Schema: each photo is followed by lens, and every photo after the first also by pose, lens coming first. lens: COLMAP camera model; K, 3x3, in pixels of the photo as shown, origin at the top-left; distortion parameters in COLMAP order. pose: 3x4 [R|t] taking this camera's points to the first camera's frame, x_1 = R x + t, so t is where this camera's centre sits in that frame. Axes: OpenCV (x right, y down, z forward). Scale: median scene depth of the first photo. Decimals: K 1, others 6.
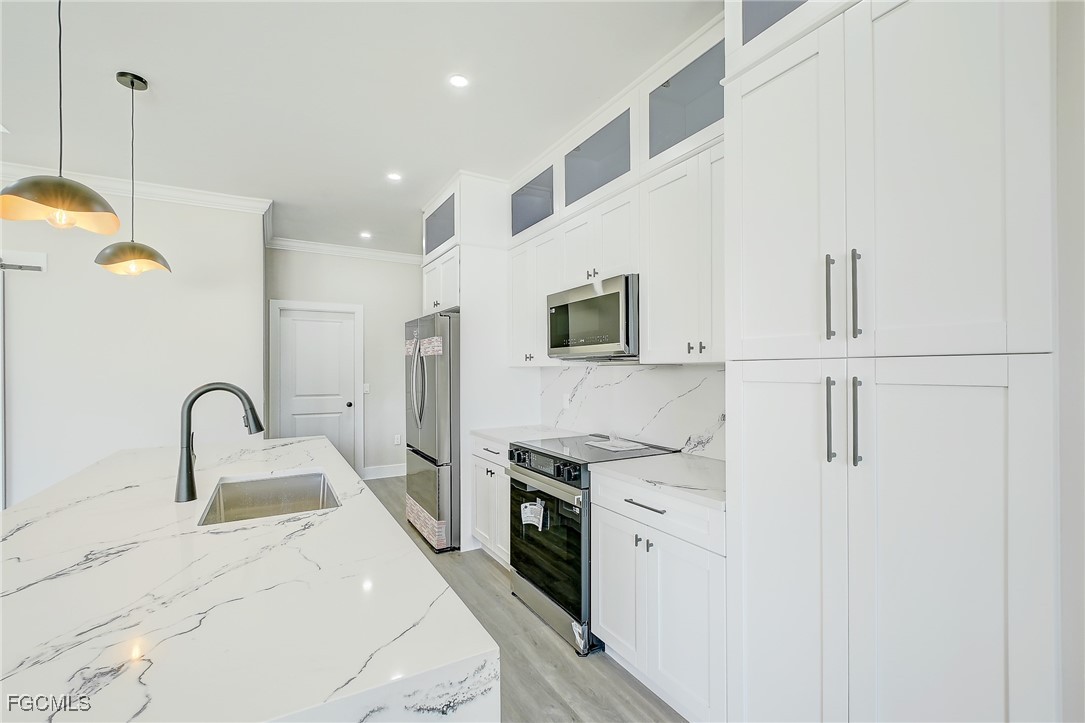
lens RADIAL K [[471.3, 0, 539.1], [0, 471.3, 363.8], [0, 0, 1]] dist [0.007431, -0.003177]
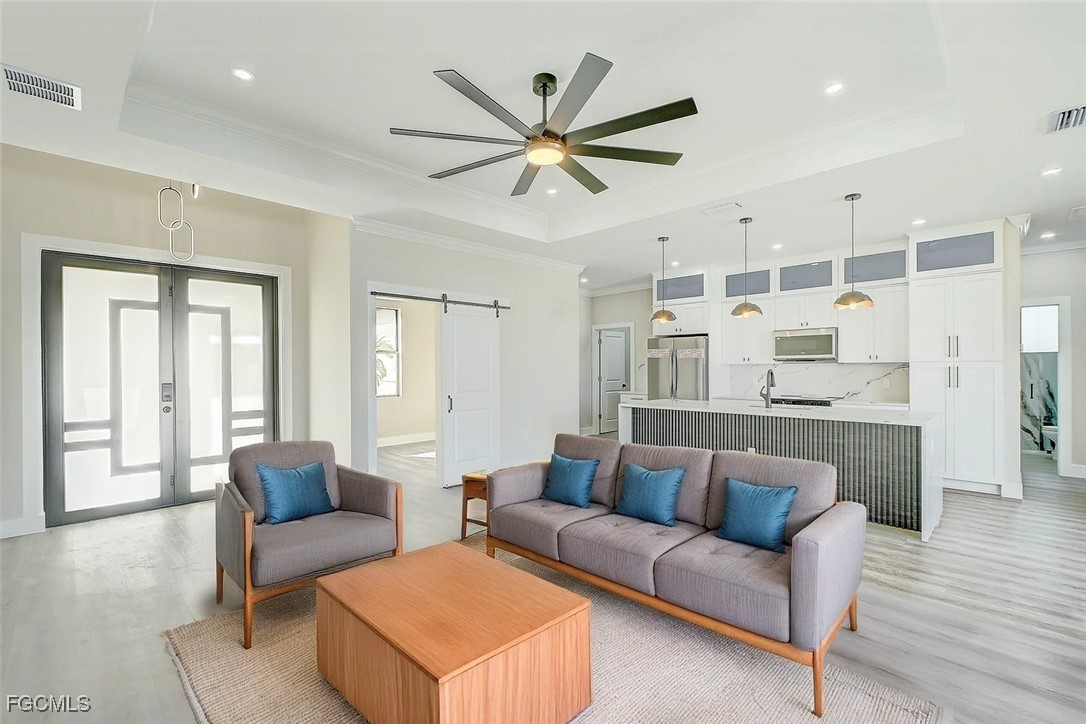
lens RADIAL K [[482.7, 0, 532.4], [0, 482.7, 366.2], [0, 0, 1]] dist [0.001844, 0.000383]
pose [[0.961902, 0.000495, 0.273395, -2.158795], [-0.002859, 0.999962, 0.008249, 0.001409], [-0.273380, -0.008717, 0.961867, -1.099808]]
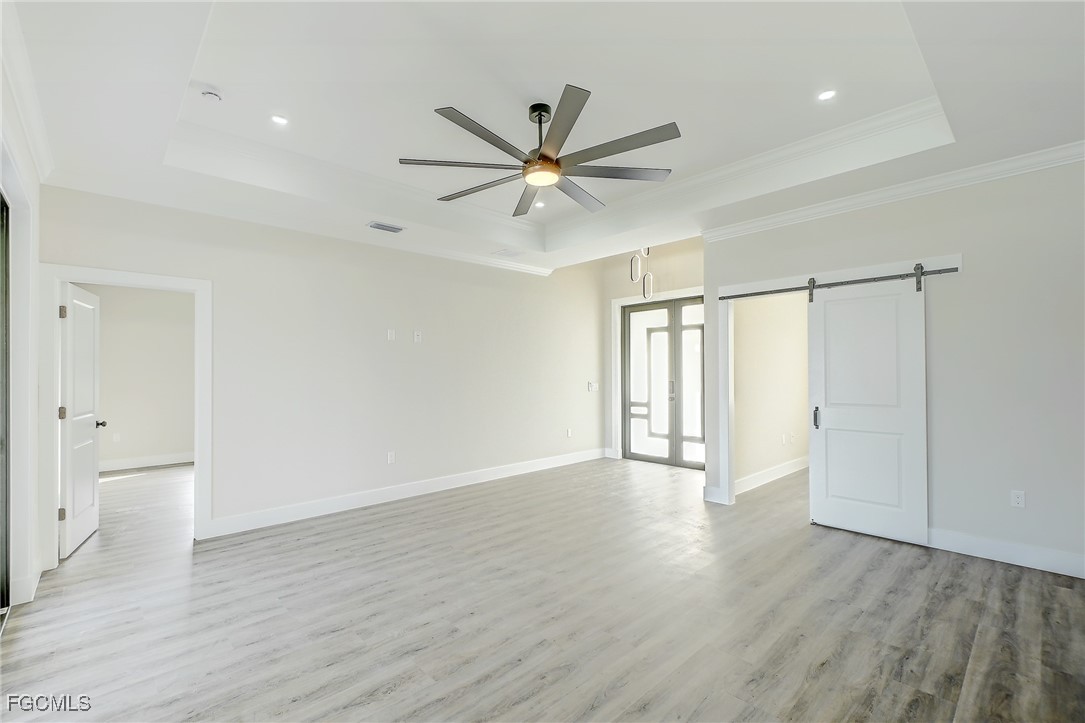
lens RADIAL K [[471.3, 0, 537.9], [0, 471.3, 370.1], [0, 0, 1]] dist [0.007431, -0.003177]
pose [[0.235384, 0.002771, -0.971899, -0.386673], [0.011169, 0.999922, 0.005556, 0.002468], [0.971838, -0.012163, 0.235334, -0.167189]]
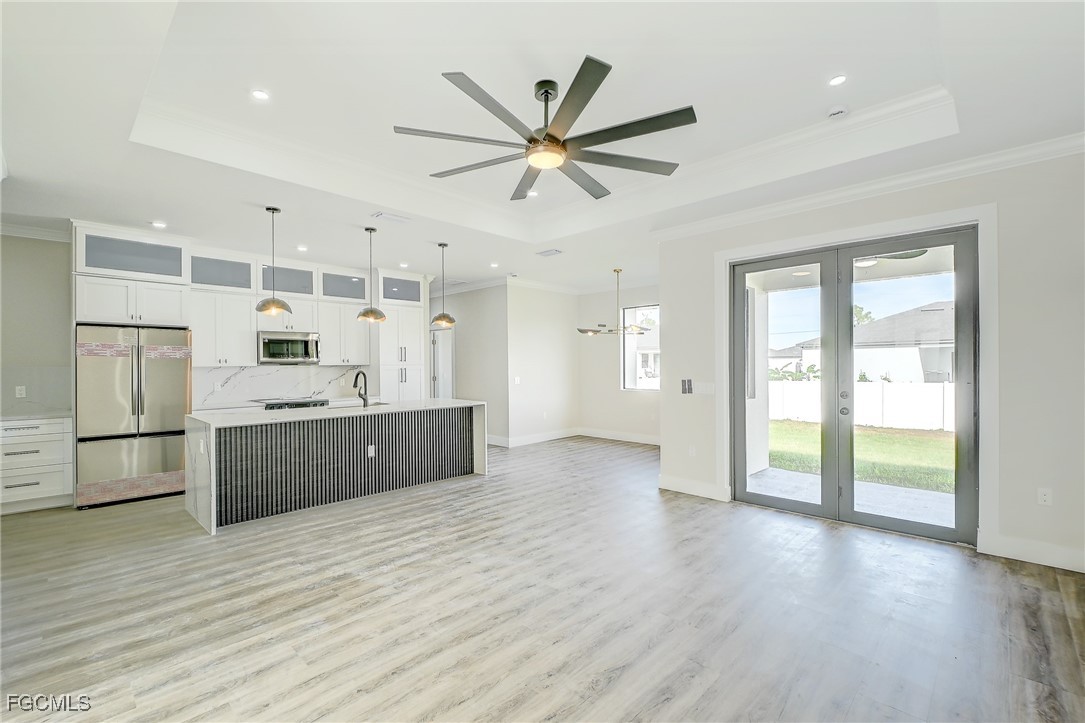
lens RADIAL K [[471.3, 0, 540.9], [0, 471.3, 368.2], [0, 0, 1]] dist [0.007431, -0.003177]
pose [[-0.287746, 0.002969, 0.957702, -2.937073], [0.003459, 0.999992, -0.002061, 0.026535], [-0.957701, 0.002719, -0.287753, 0.555021]]
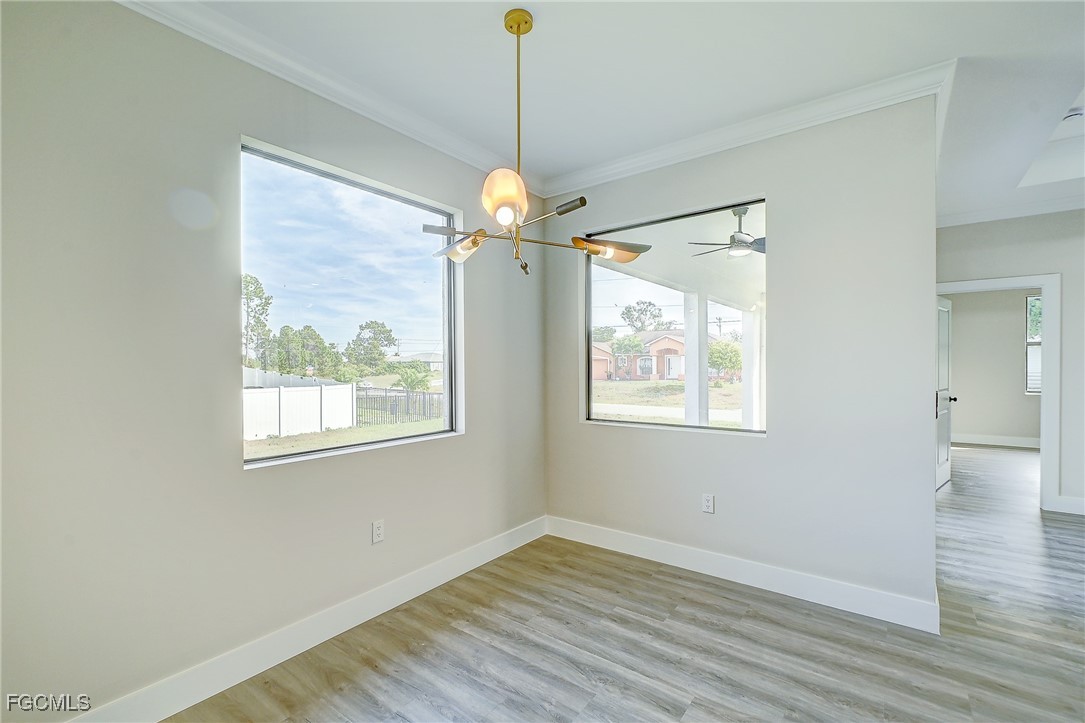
lens RADIAL K [[471.3, 0, 542.0], [0, 471.3, 368.2], [0, 0, 1]] dist [0.007431, -0.003177]
pose [[-0.917416, 0.019239, -0.397464, 0.253731], [0.018192, 0.999814, 0.006405, -0.005543], [0.397513, -0.001354, -0.917596, -0.025008]]
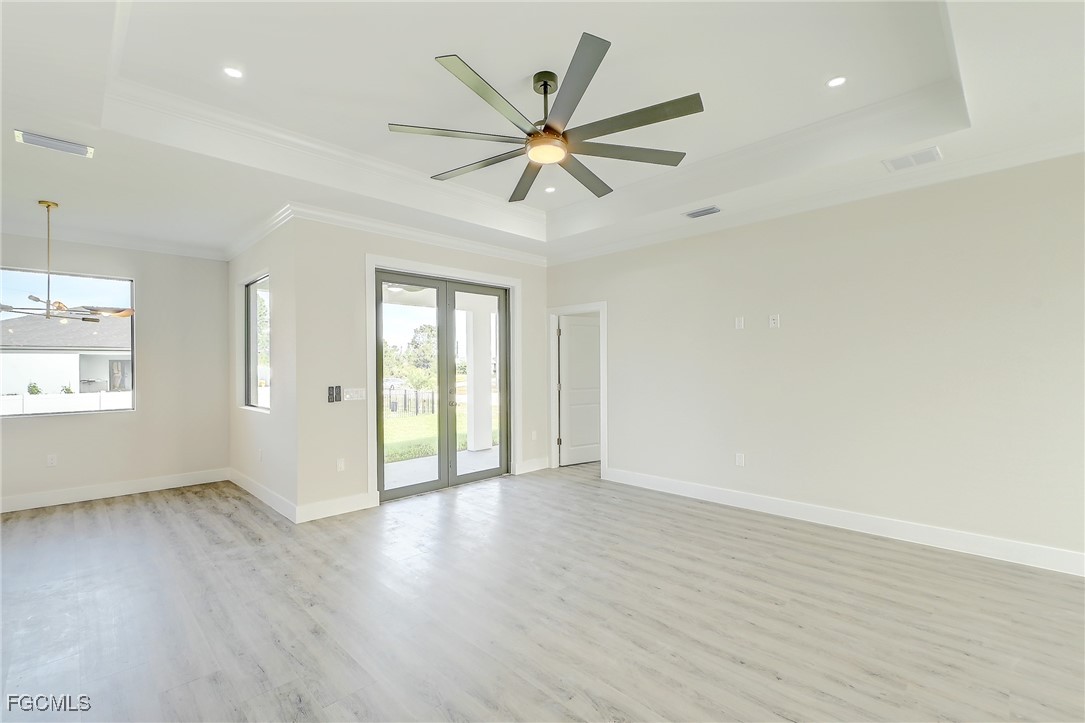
lens RADIAL K [[471.3, 0, 542.7], [0, 471.3, 366.7], [0, 0, 1]] dist [0.007431, -0.003177]
pose [[-0.962008, 0.014845, -0.272618, -1.356514], [0.016189, 0.999865, -0.002680, 0.017999], [0.272541, -0.006991, -0.962119, 1.364847]]
